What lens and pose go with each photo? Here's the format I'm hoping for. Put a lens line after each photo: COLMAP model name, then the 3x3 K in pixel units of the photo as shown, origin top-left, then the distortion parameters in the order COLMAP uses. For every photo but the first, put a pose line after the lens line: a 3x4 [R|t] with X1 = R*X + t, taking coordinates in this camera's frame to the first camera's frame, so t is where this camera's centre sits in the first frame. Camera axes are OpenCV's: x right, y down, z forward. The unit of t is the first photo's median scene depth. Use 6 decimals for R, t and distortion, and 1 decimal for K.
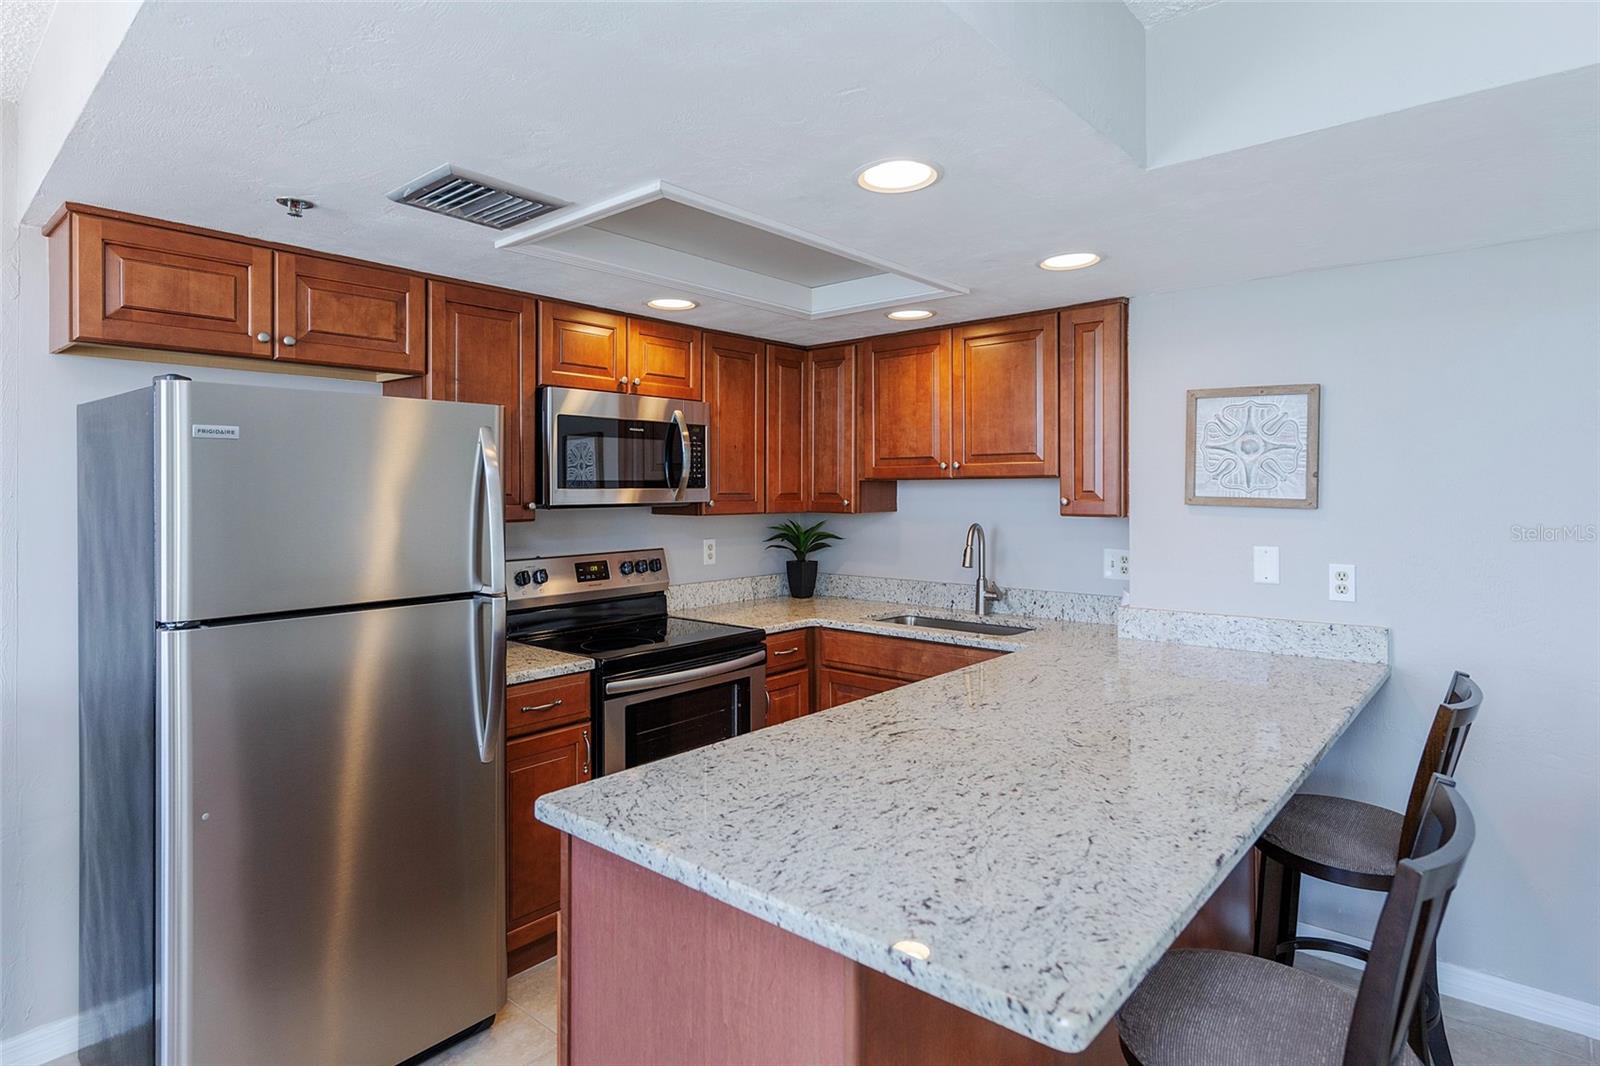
lens RADIAL K [[850.5, 0, 710.3], [0, 850.5, 494.3], [0, 0, 1]] dist [-0.000125, -0.000030]
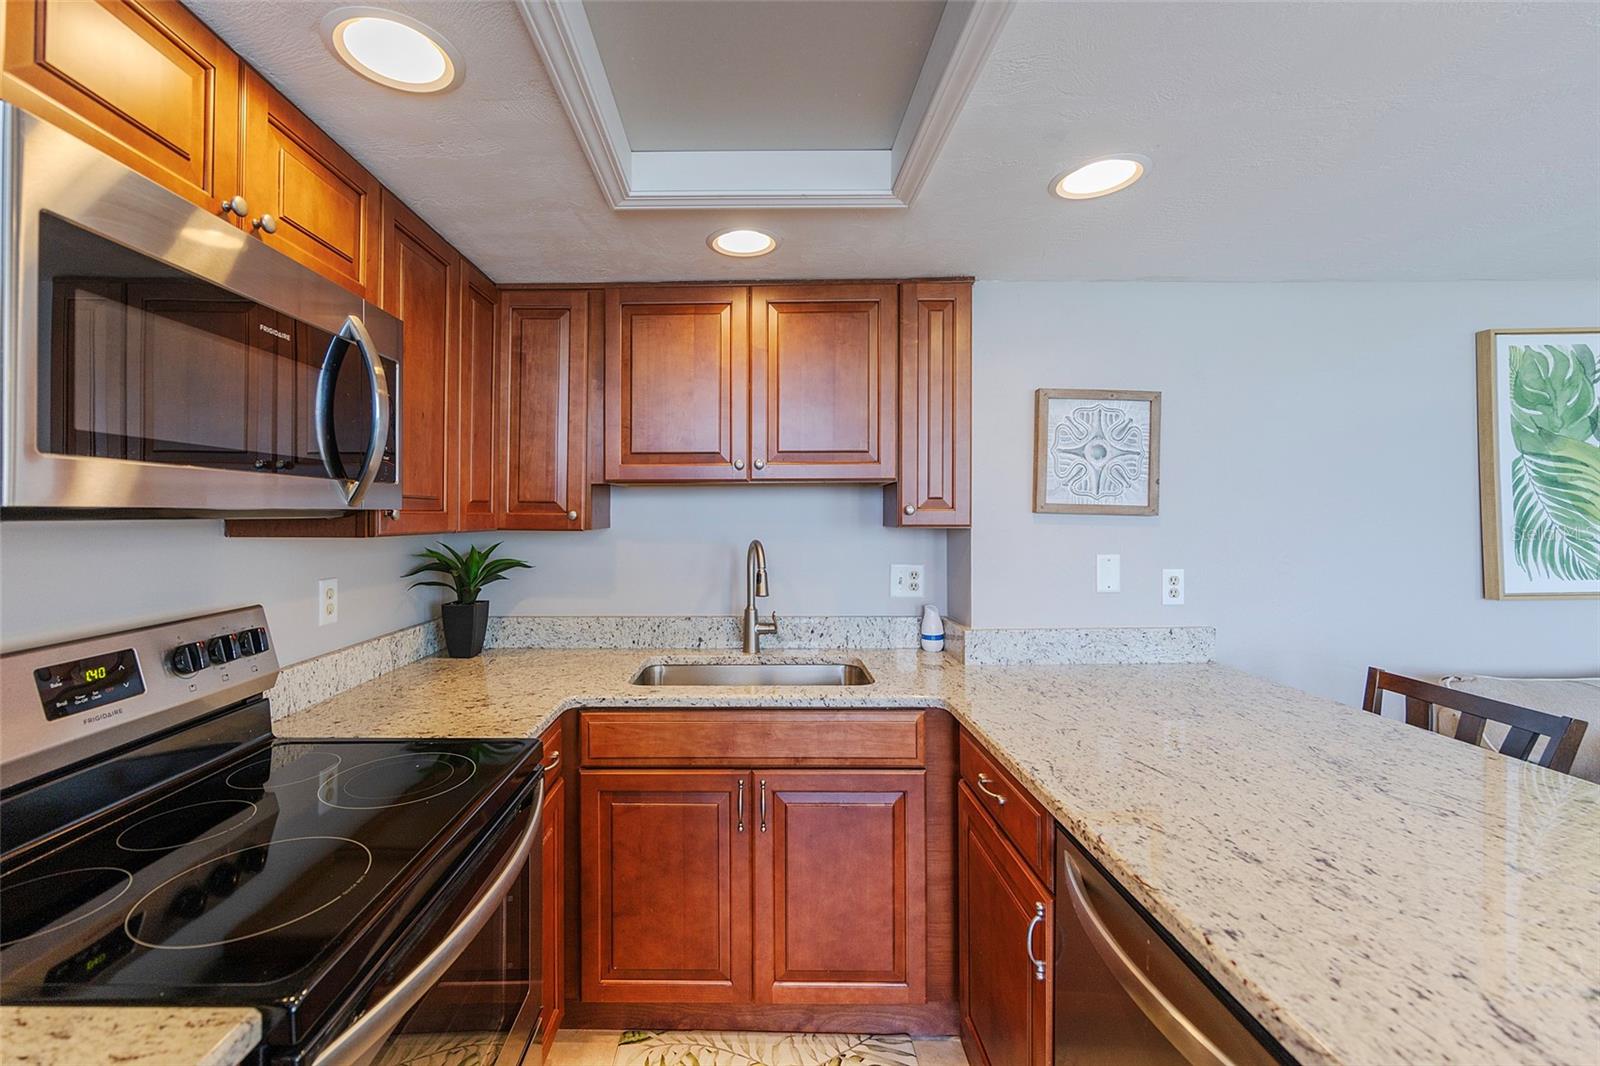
lens RADIAL K [[679.1, 0, 738.9], [0, 679.1, 512.3], [0, 0, 1]] dist [0.000228, 0.000804]
pose [[0.710226, 0.005245, 0.703955, -0.157262], [0.002458, 0.999948, -0.009930, 0.015722], [-0.703970, 0.008783, 0.710176, 0.596420]]
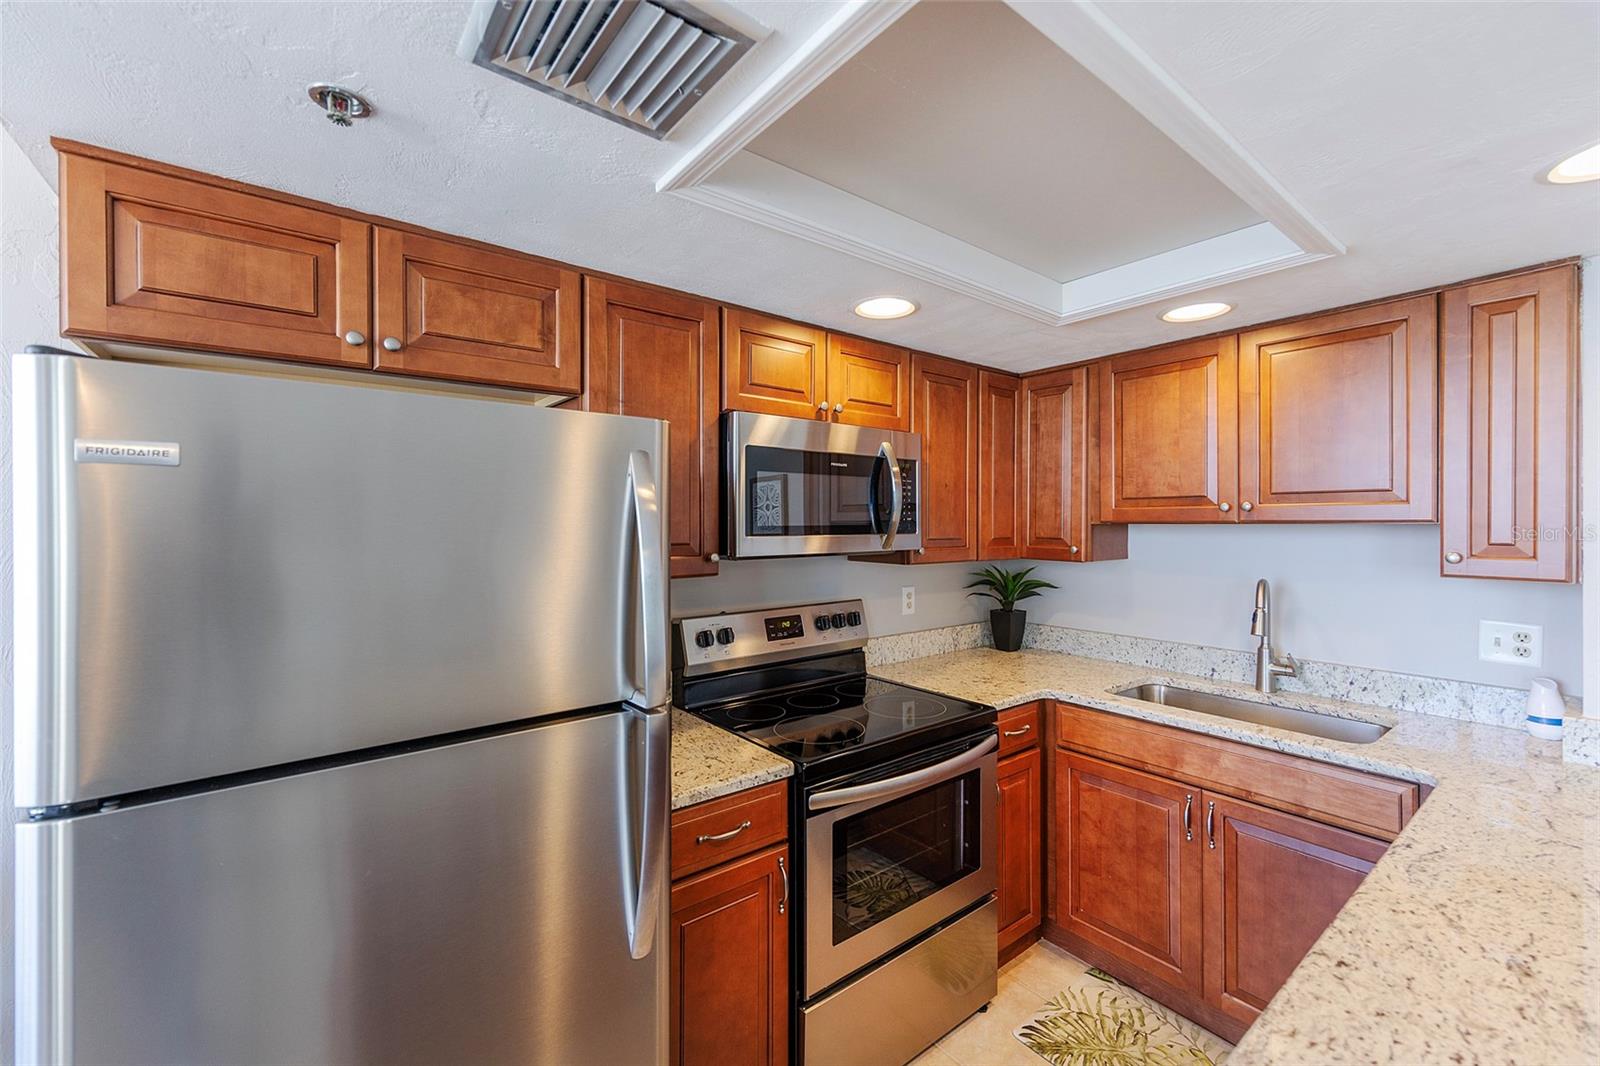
lens RADIAL K [[645.0, 0, 772.8], [0, 645.0, 524.2], [0, 0, 1]] dist [-0.000249, 0.000147]
pose [[0.990812, 0.001414, -0.135241, -0.064551], [-0.001652, 0.999997, -0.001646, -0.016479], [0.135238, 0.001854, 0.990811, 0.359538]]
